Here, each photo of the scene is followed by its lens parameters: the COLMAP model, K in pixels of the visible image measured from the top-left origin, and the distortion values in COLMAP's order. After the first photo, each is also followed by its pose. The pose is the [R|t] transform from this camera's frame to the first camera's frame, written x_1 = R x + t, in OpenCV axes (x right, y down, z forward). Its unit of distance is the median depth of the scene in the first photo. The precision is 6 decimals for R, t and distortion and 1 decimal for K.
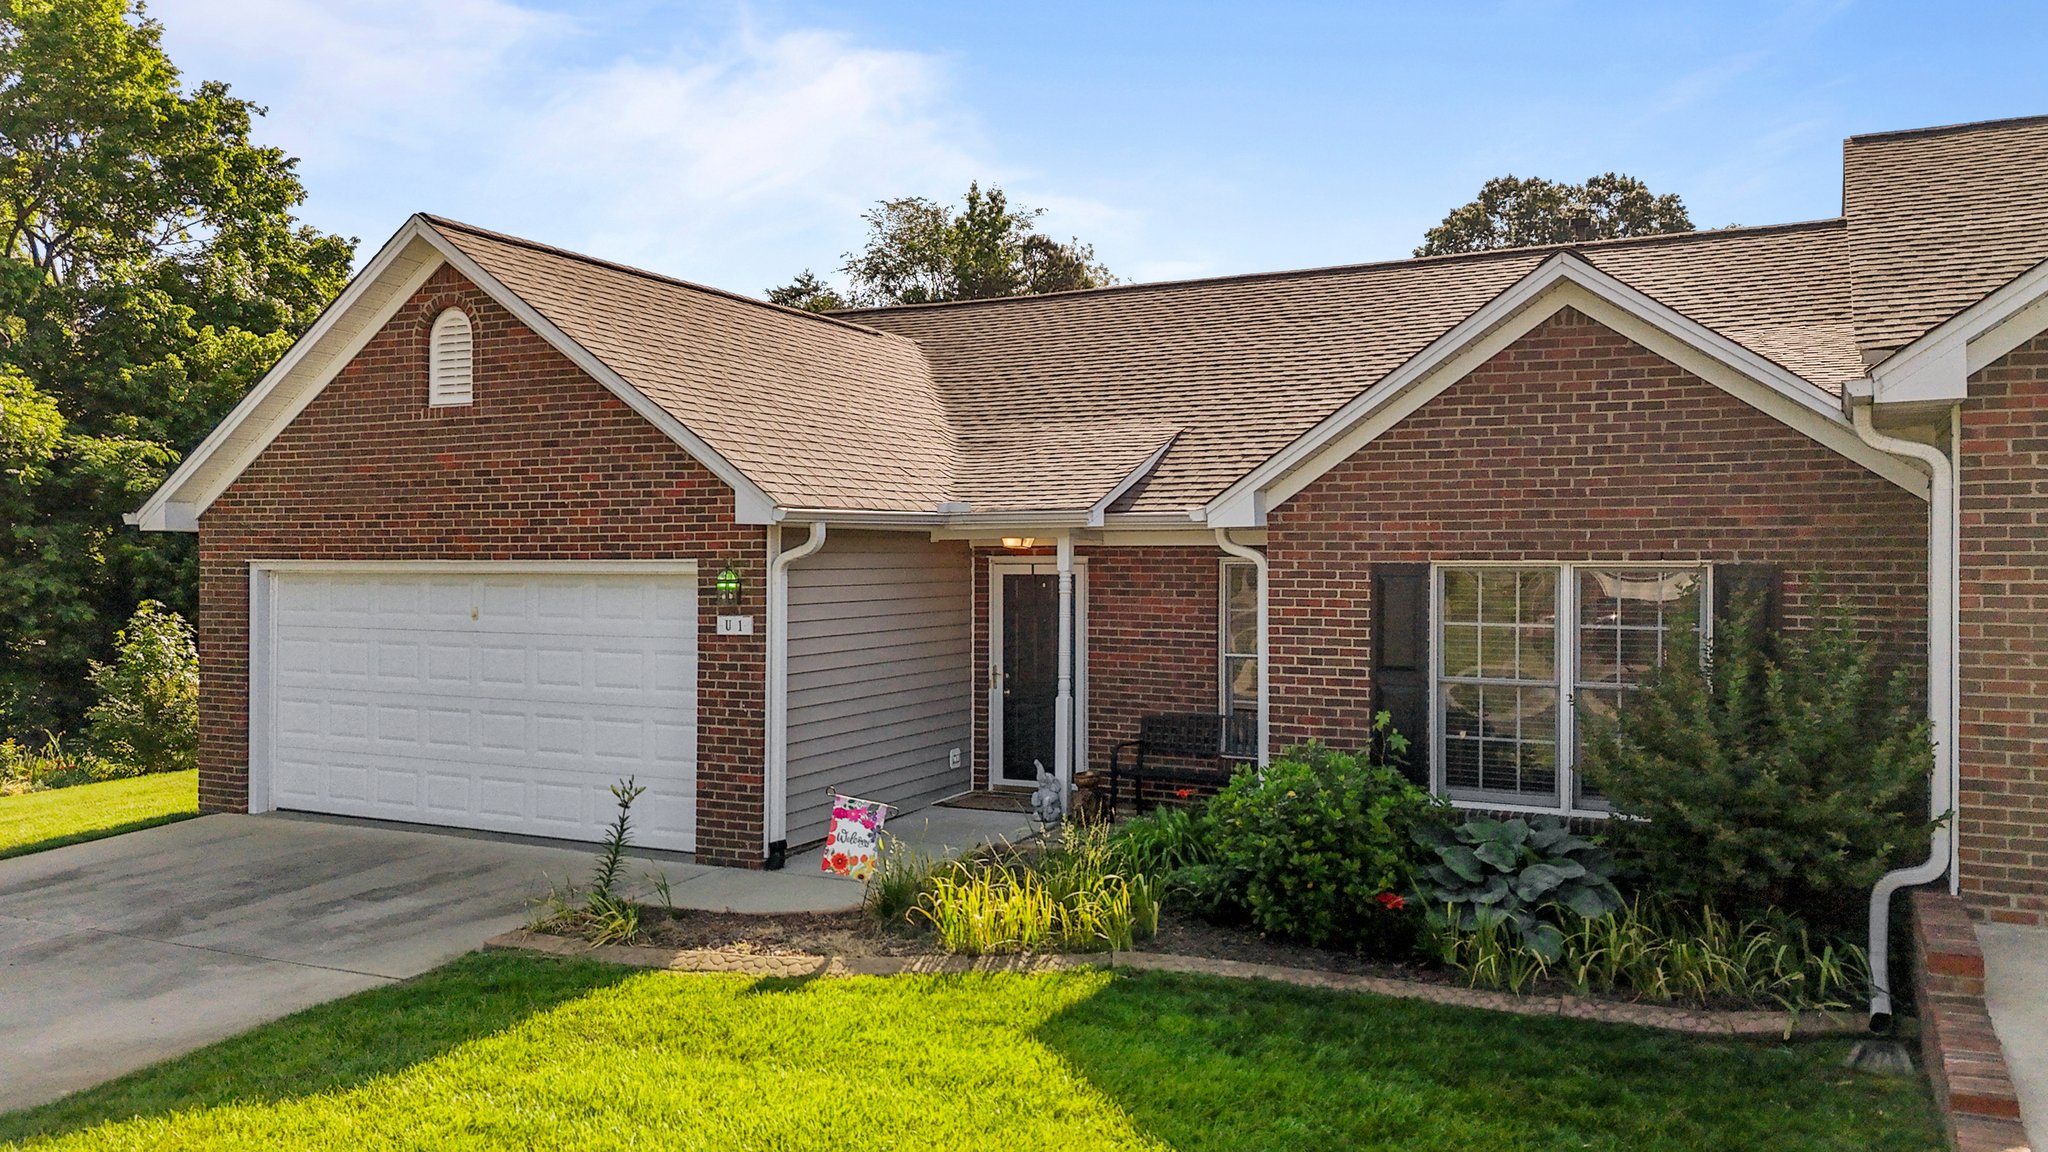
lens RADIAL K [[1517.4, 0, 1019.6], [0, 1517.4, 573.6], [0, 0, 1]] dist [0.070685, -0.068293]
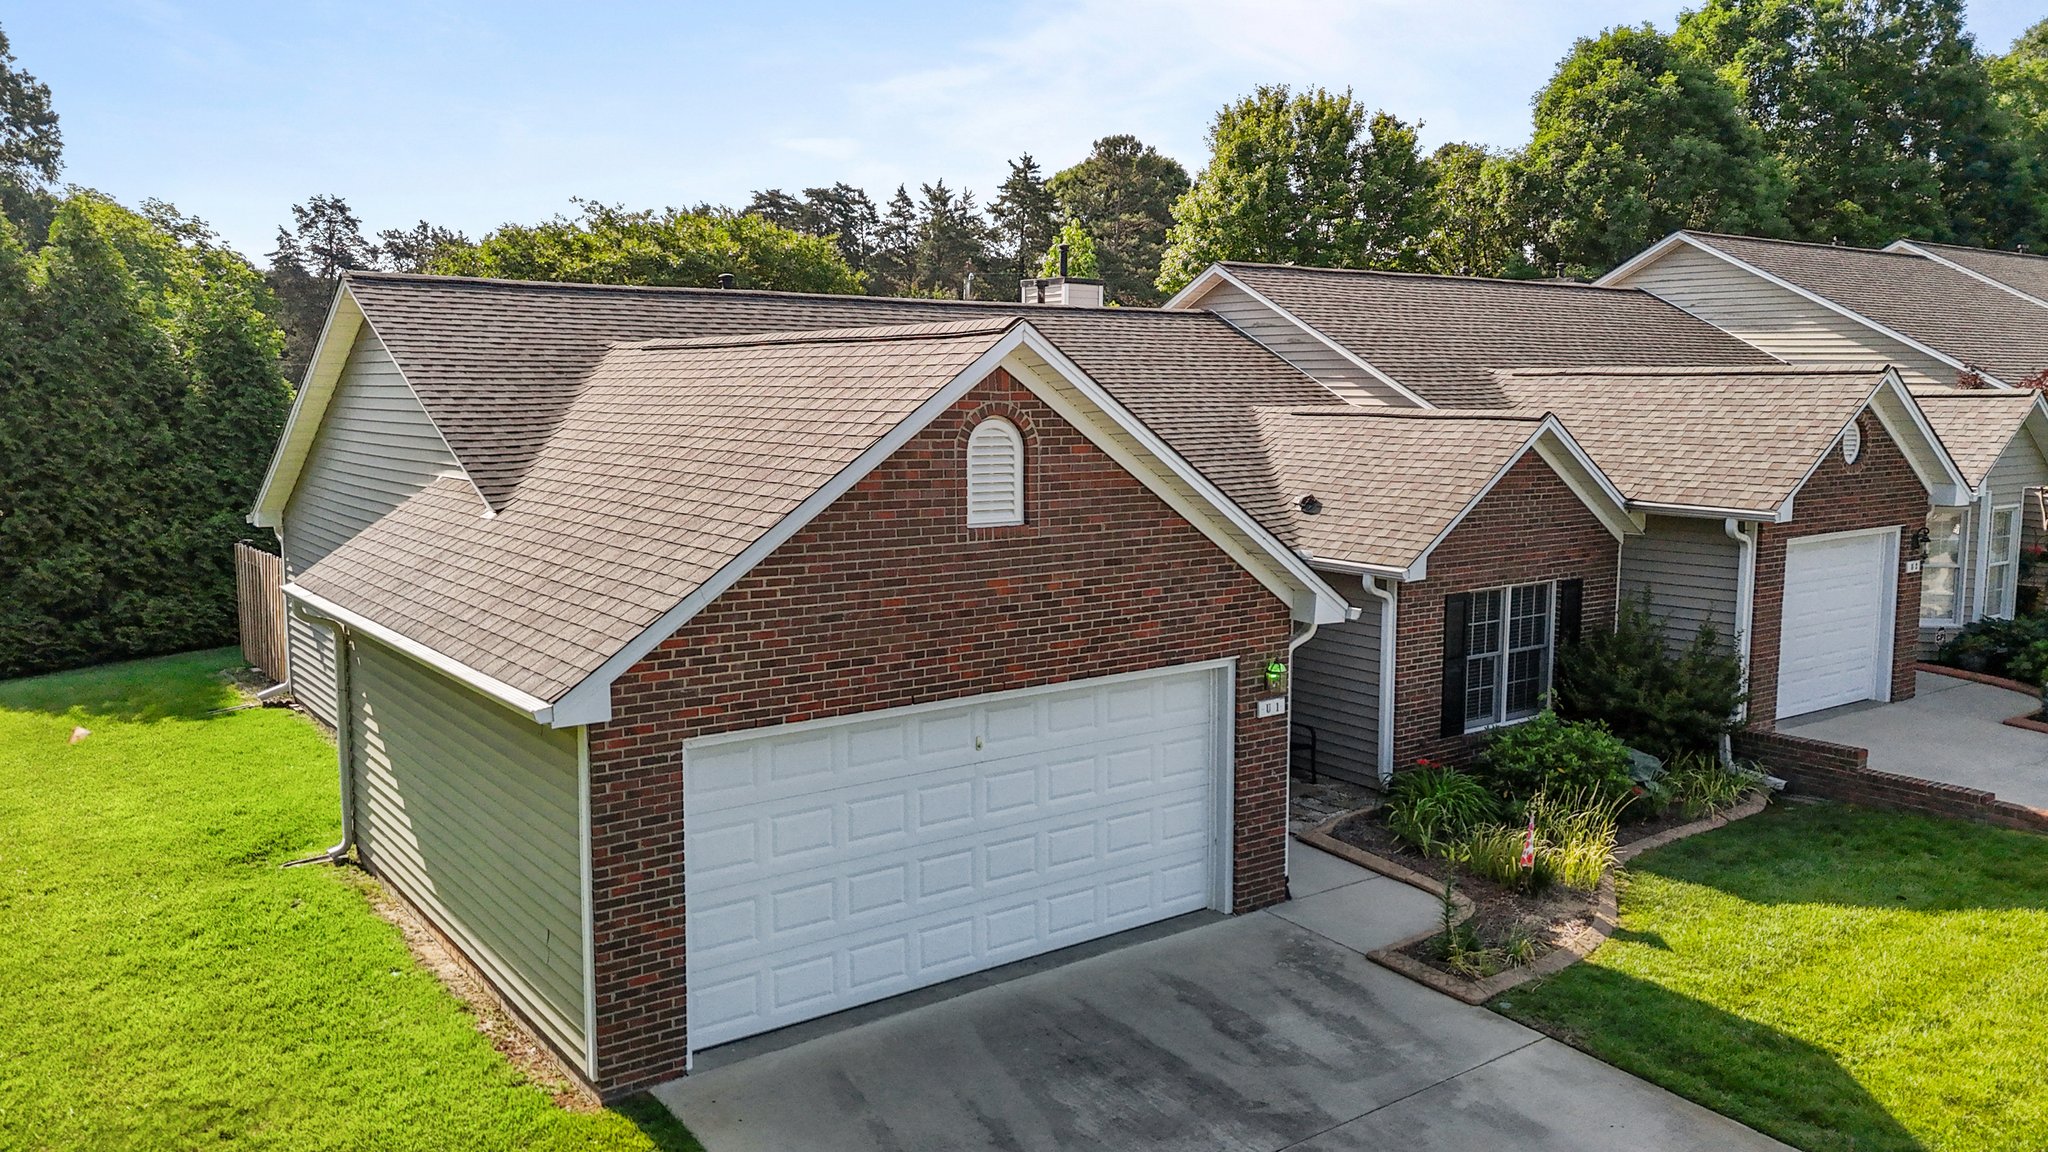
lens RADIAL K [[1513.0, 0, 1024.0], [0, 1513.0, 576.0], [0, 0, 1]] dist [0.104868, -0.107027]
pose [[0.439284, -0.112420, 0.891286, -1.313531], [0.008501, 0.992615, 0.121011, -0.211707], [-0.898308, -0.045581, 0.436995, 0.664525]]
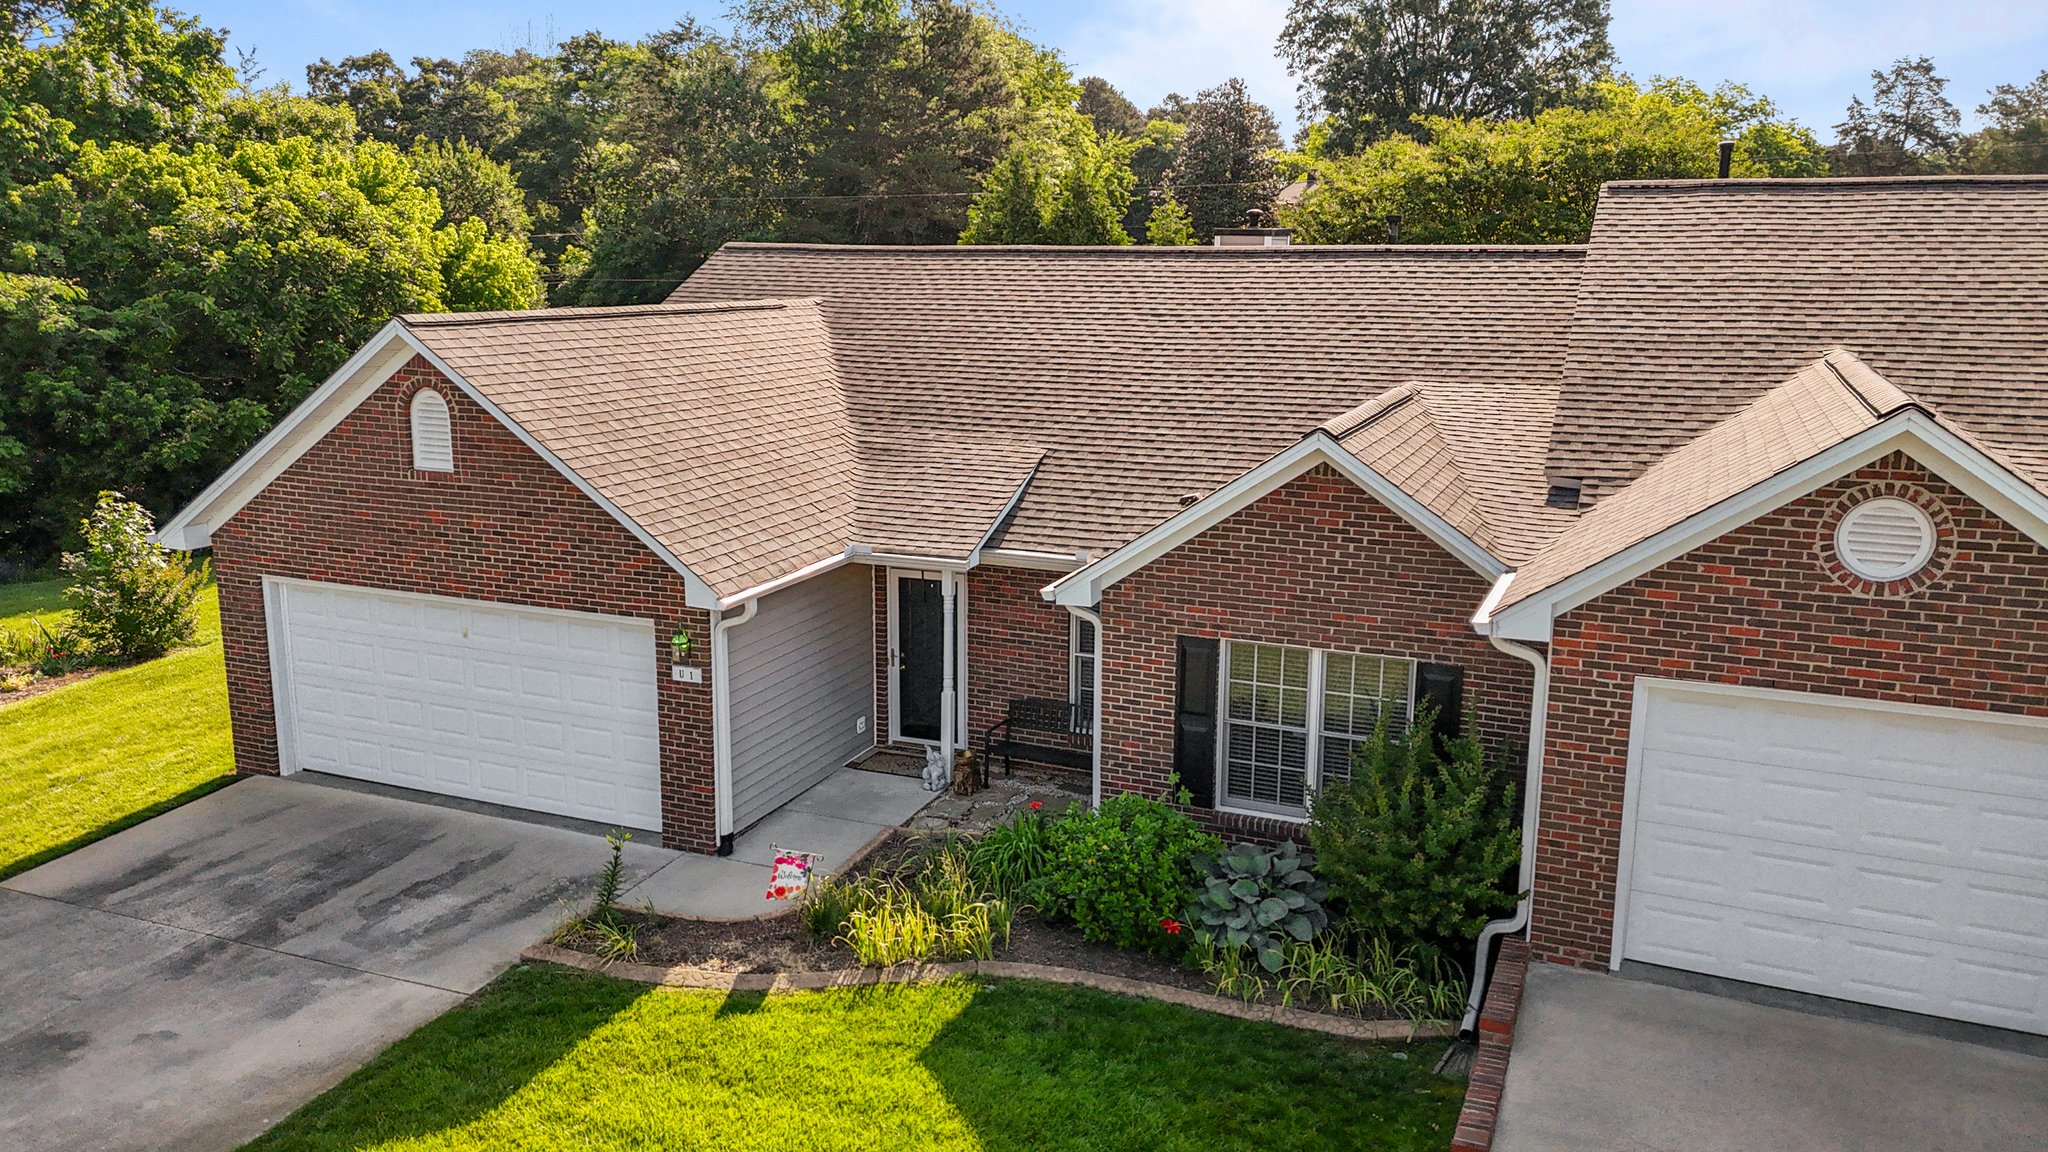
lens RADIAL K [[1517.4, 0, 1019.6], [0, 1517.4, 573.6], [0, 0, 1]] dist [0.070685, -0.068293]
pose [[0.997660, -0.011499, 0.067397, 0.006163], [-0.002273, 0.979634, 0.200778, -0.306567], [-0.068333, -0.200461, 0.977316, -0.250848]]
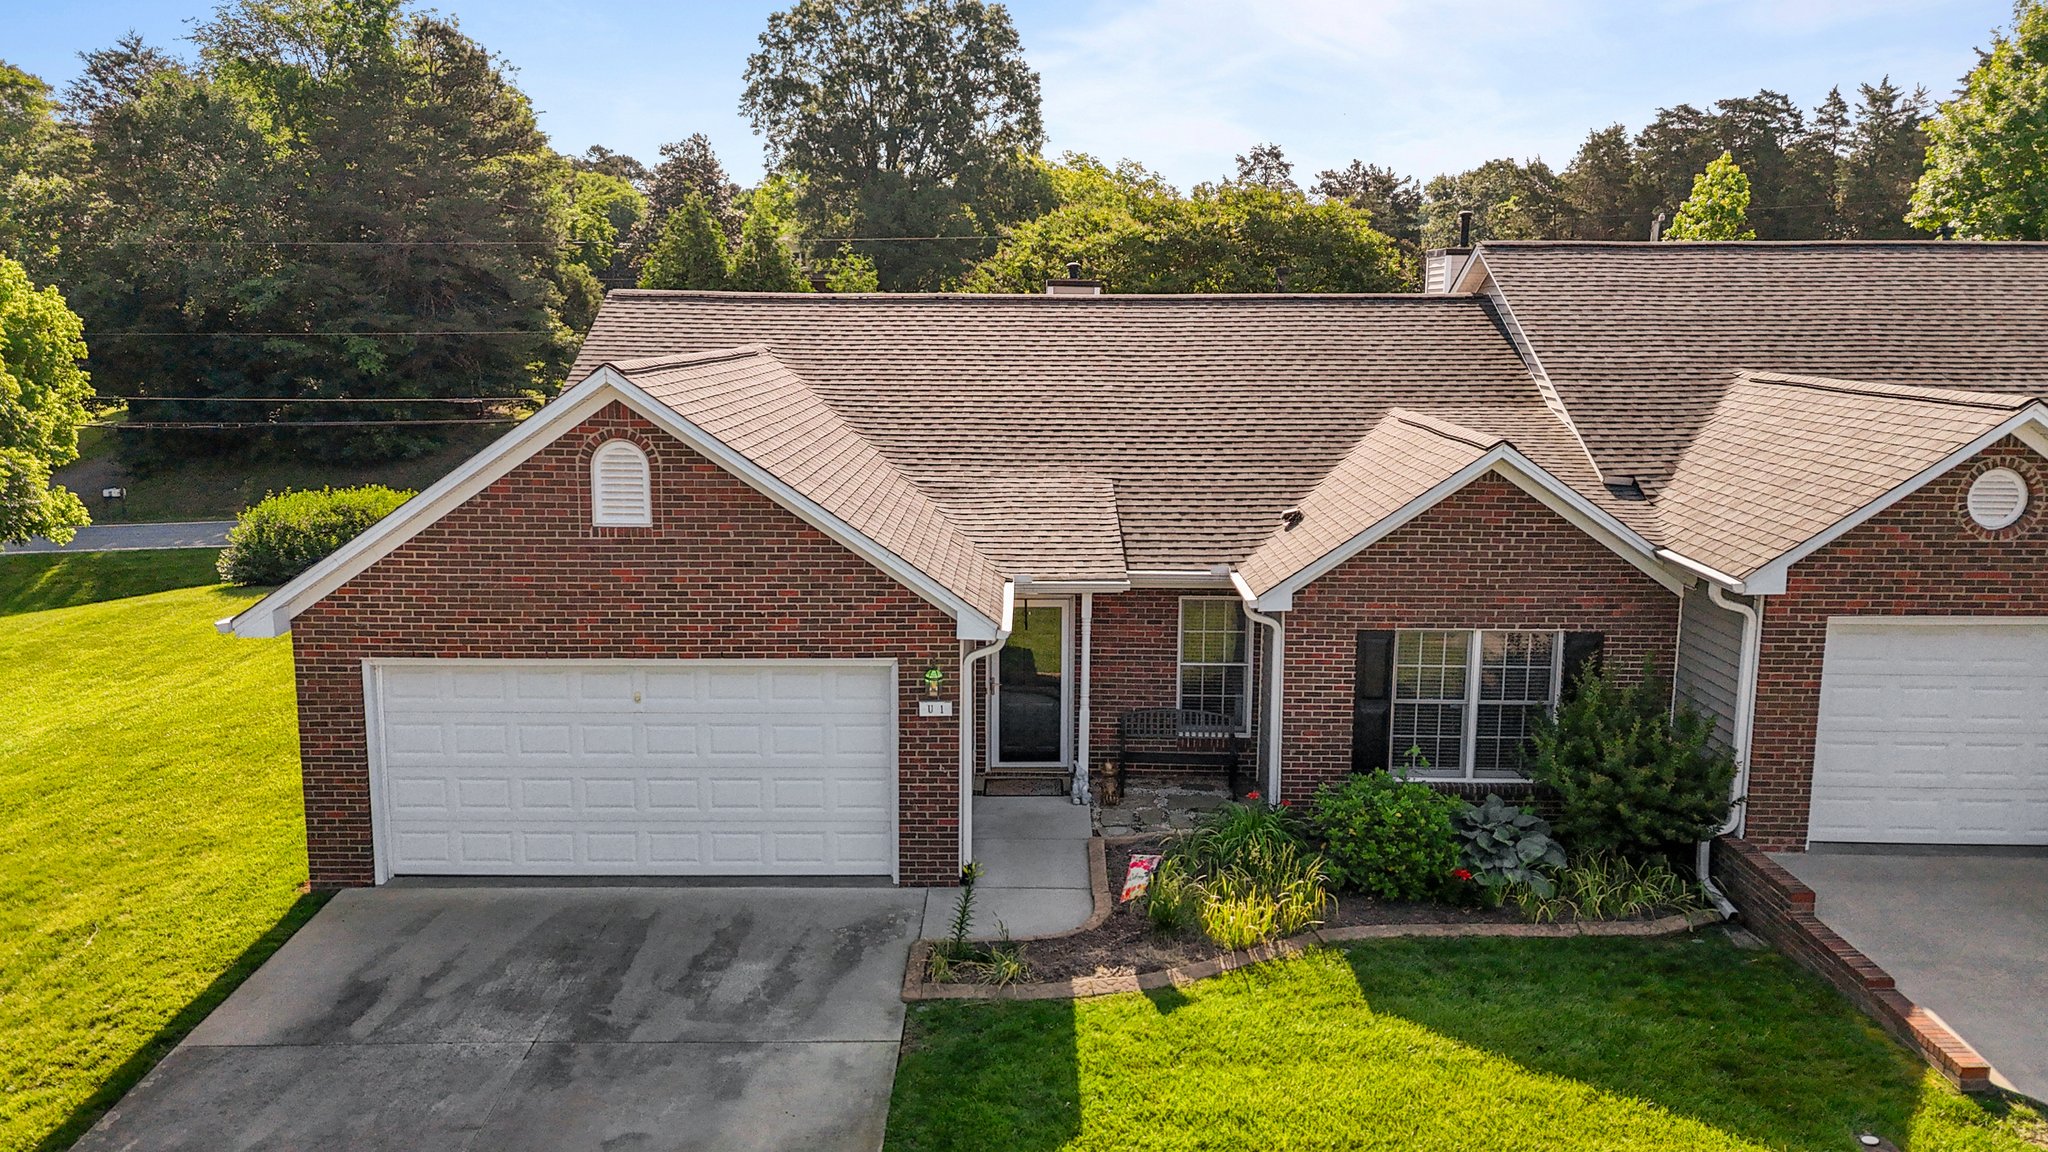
lens RADIAL K [[1517.4, 0, 1019.6], [0, 1517.4, 573.6], [0, 0, 1]] dist [0.070685, -0.068293]
pose [[0.892456, -0.076224, 0.444647, -0.690931], [0.001357, 0.986072, 0.166315, -0.295200], [-0.451131, -0.147826, 0.880129, -0.151265]]
